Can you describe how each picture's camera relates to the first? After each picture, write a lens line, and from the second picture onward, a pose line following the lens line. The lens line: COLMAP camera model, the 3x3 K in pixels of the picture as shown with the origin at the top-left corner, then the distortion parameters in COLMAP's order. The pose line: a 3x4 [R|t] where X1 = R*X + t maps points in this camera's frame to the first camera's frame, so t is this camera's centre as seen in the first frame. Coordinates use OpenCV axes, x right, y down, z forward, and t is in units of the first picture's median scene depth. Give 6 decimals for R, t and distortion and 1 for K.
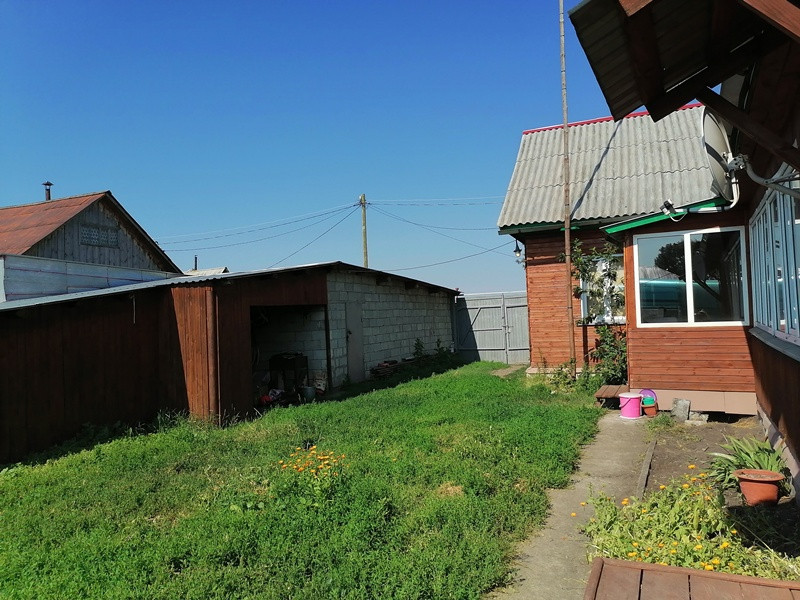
lens RADIAL K [[607.1, 0, 400.2], [0, 607.1, 300.5], [0, 0, 1]] dist [0.033020, -0.013848]
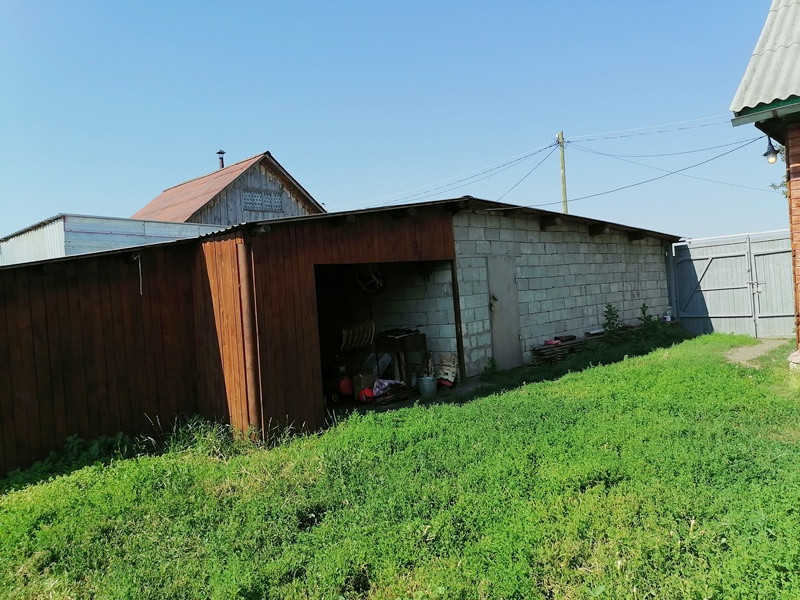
lens RADIAL K [[607.1, 0, 397.1], [0, 607.1, 302.9], [0, 0, 1]] dist [0.033020, -0.013848]
pose [[0.934613, -0.017825, -0.355218, 0.060800], [0.040785, 0.997526, 0.057252, 0.012456], [0.353319, -0.067996, 0.933028, 0.297049]]
